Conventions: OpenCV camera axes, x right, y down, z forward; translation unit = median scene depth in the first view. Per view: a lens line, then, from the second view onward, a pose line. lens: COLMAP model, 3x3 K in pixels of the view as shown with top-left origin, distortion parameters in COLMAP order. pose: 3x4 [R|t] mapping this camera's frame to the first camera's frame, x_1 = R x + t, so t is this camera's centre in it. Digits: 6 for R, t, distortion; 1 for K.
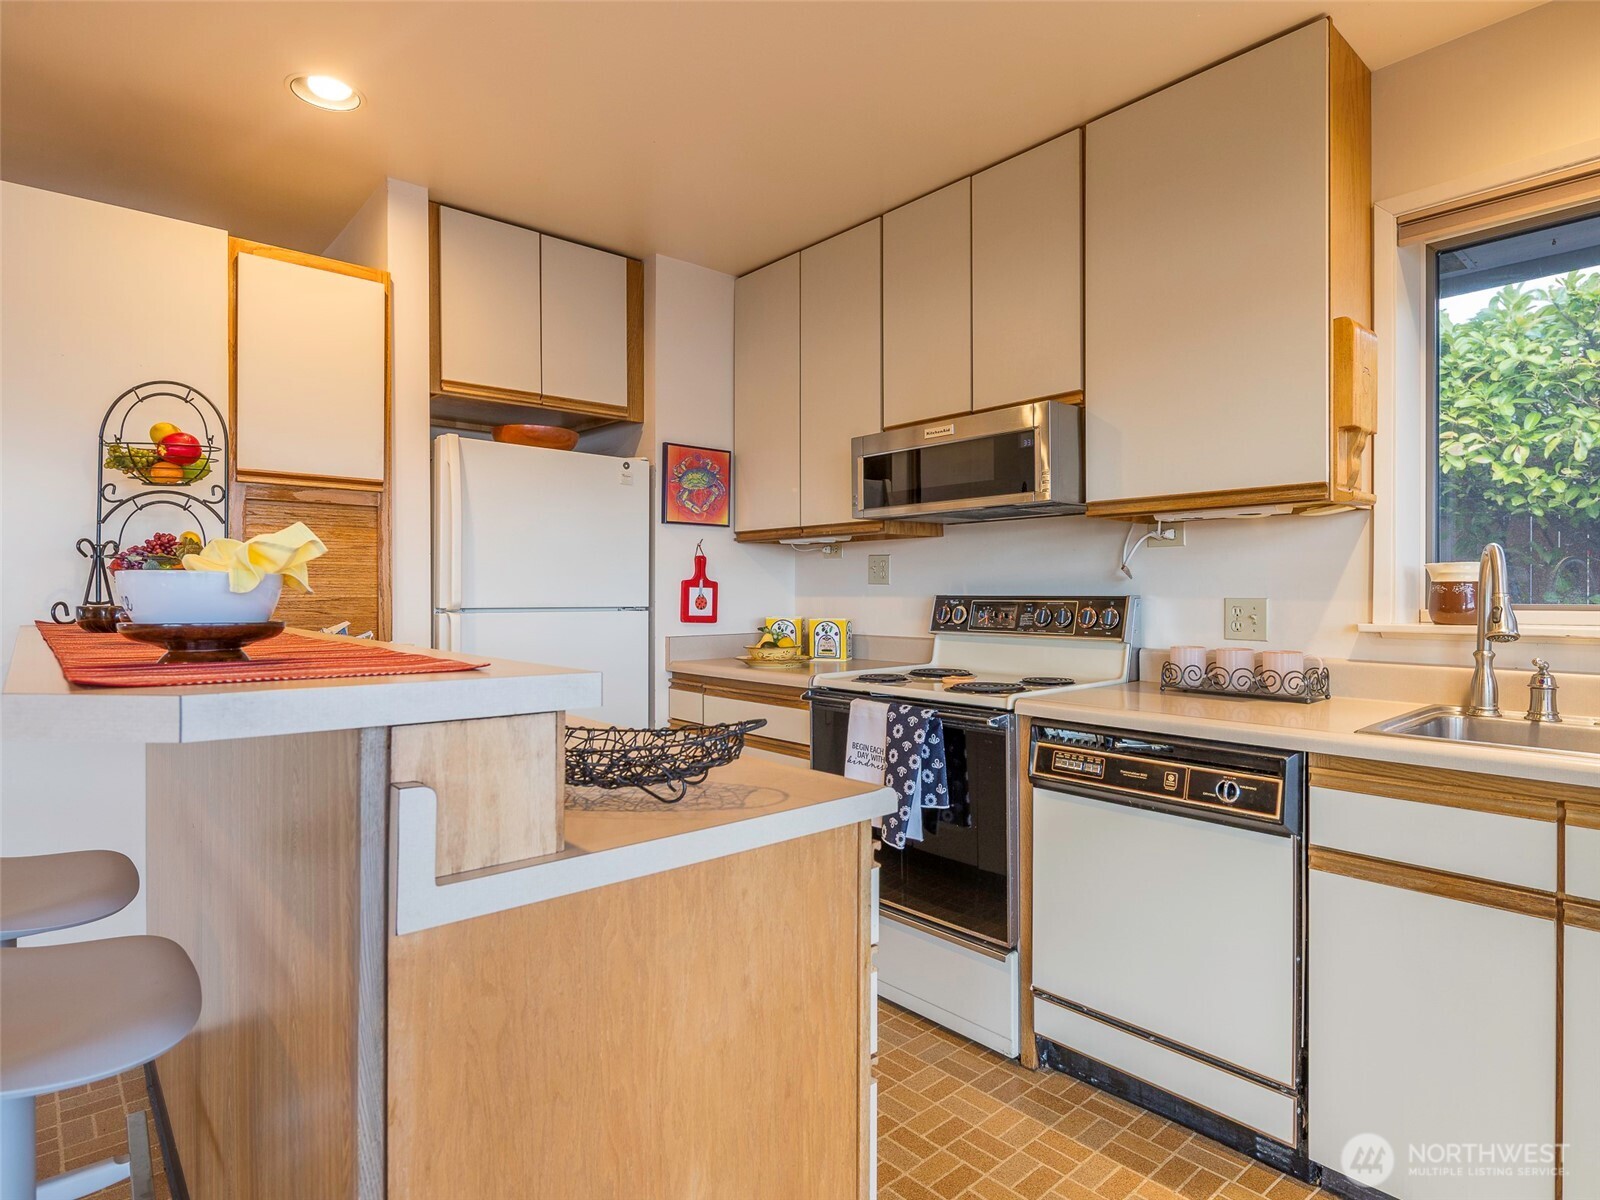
lens RADIAL K [[872.2, 0, 853.6], [0, 872.2, 587.9], [0, 0, 1]] dist [0.001093, -0.001405]
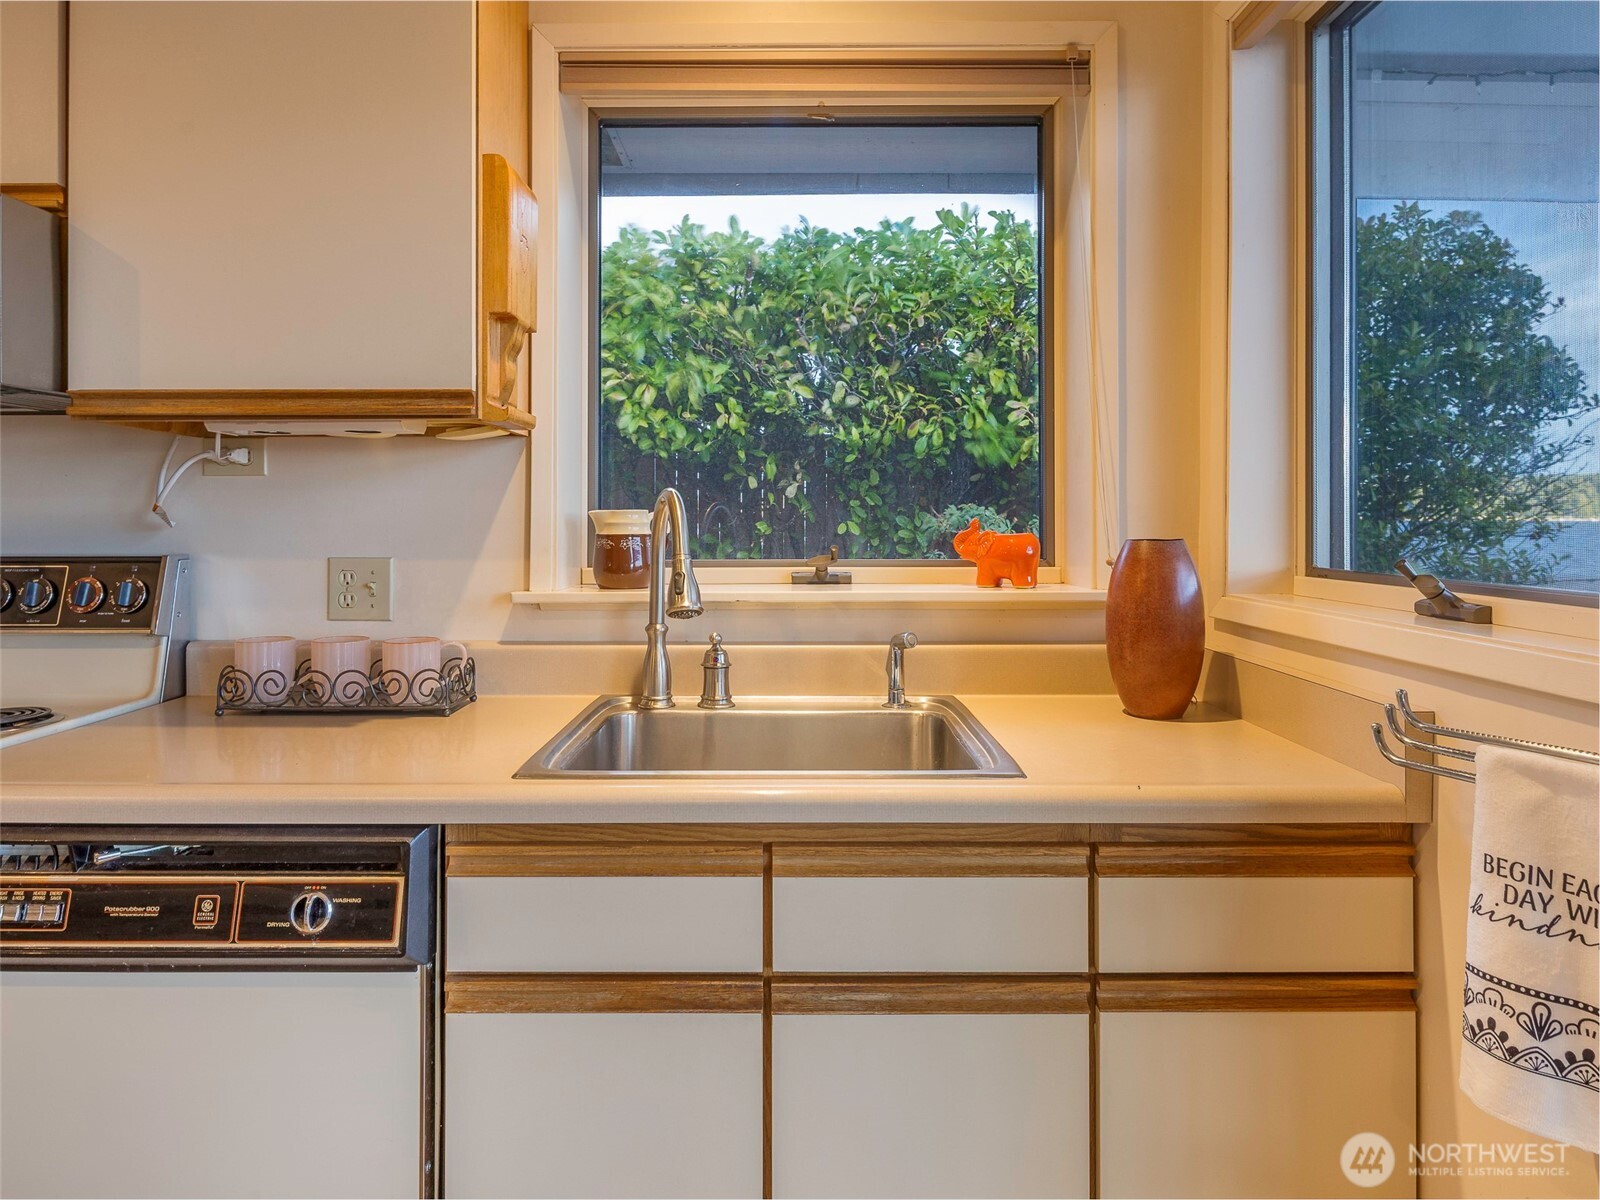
lens RADIAL K [[1026.8, 0, 802.7], [0, 1026.8, 524.3], [0, 0, 1]] dist [0.001753, -0.003209]
pose [[0.688714, 0.002165, 0.725030, 0.117695], [-0.002721, 0.999996, -0.000402, -0.014776], [-0.725028, -0.001696, 0.688717, 0.221433]]
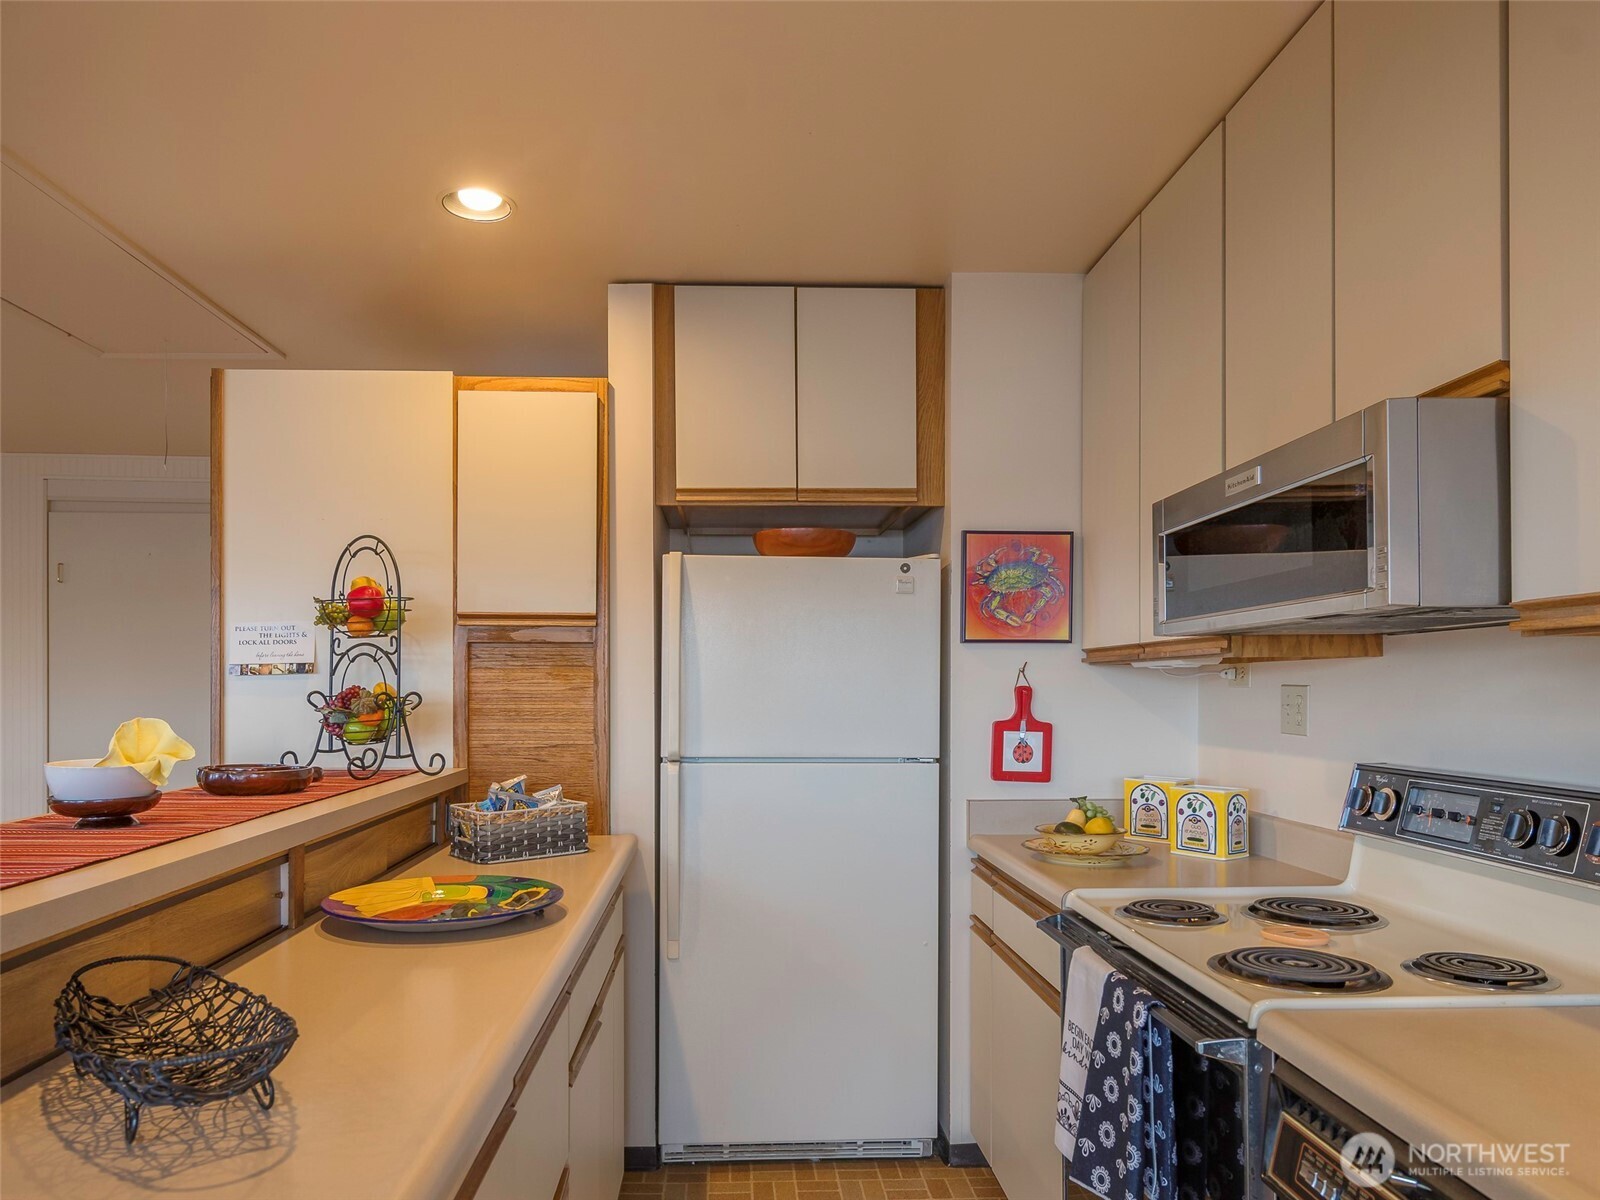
lens RADIAL K [[1071.5, 0, 770.5], [0, 1071.5, 684.9], [0, 0, 1]] dist [0.001865, -0.000951]
pose [[0.756996, 0.000102, -0.653420, 0.347240], [-0.000499, 1.000000, -0.000422, -0.055470], [0.653420, 0.000645, 0.756996, 0.320631]]
